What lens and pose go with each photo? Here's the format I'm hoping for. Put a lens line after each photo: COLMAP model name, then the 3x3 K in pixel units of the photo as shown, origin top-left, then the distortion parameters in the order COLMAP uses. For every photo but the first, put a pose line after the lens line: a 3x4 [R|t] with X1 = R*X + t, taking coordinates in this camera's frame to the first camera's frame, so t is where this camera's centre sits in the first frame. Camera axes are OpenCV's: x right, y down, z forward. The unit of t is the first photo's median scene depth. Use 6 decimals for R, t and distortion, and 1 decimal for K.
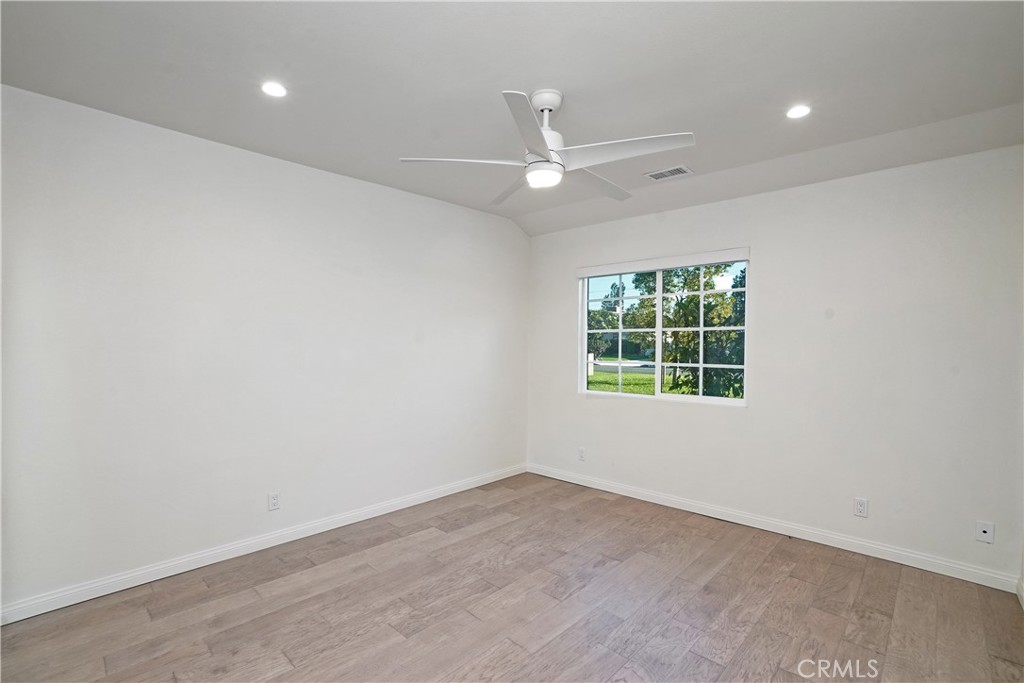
lens RADIAL K [[459.0, 0, 514.9], [0, 459.0, 348.1], [0, 0, 1]] dist [-0.054079, 0.012676]
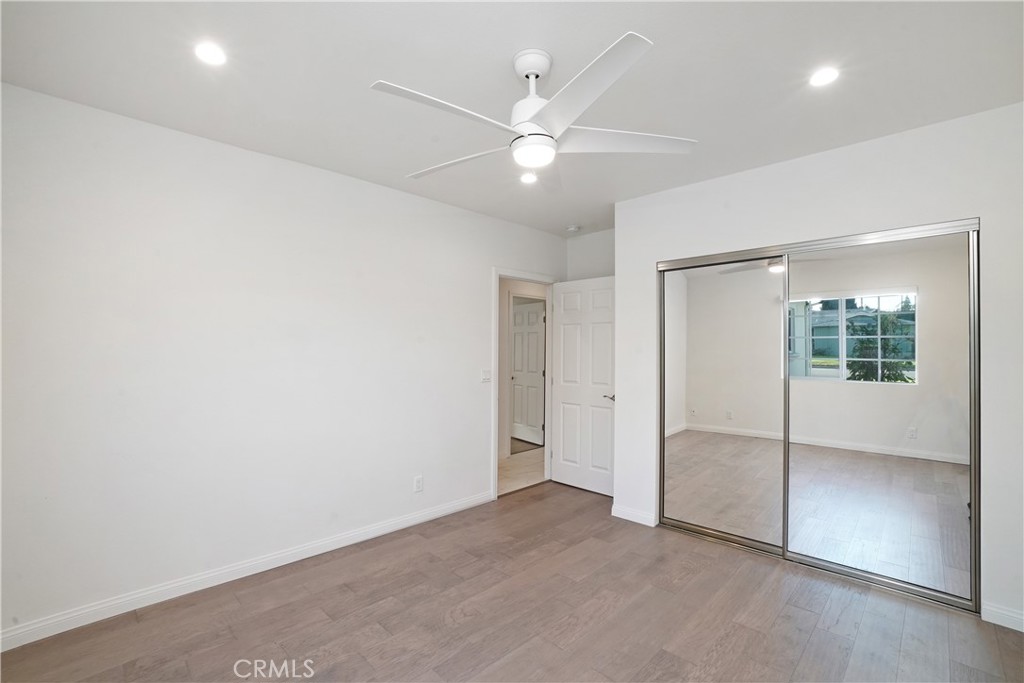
lens RADIAL K [[459.0, 0, 514.9], [0, 459.0, 348.1], [0, 0, 1]] dist [-0.054079, 0.012676]
pose [[-0.999830, -0.004473, 0.017886, 0.074705], [-0.004381, 0.999977, 0.005166, -0.031539], [-0.017908, 0.005086, -0.999827, 2.030195]]
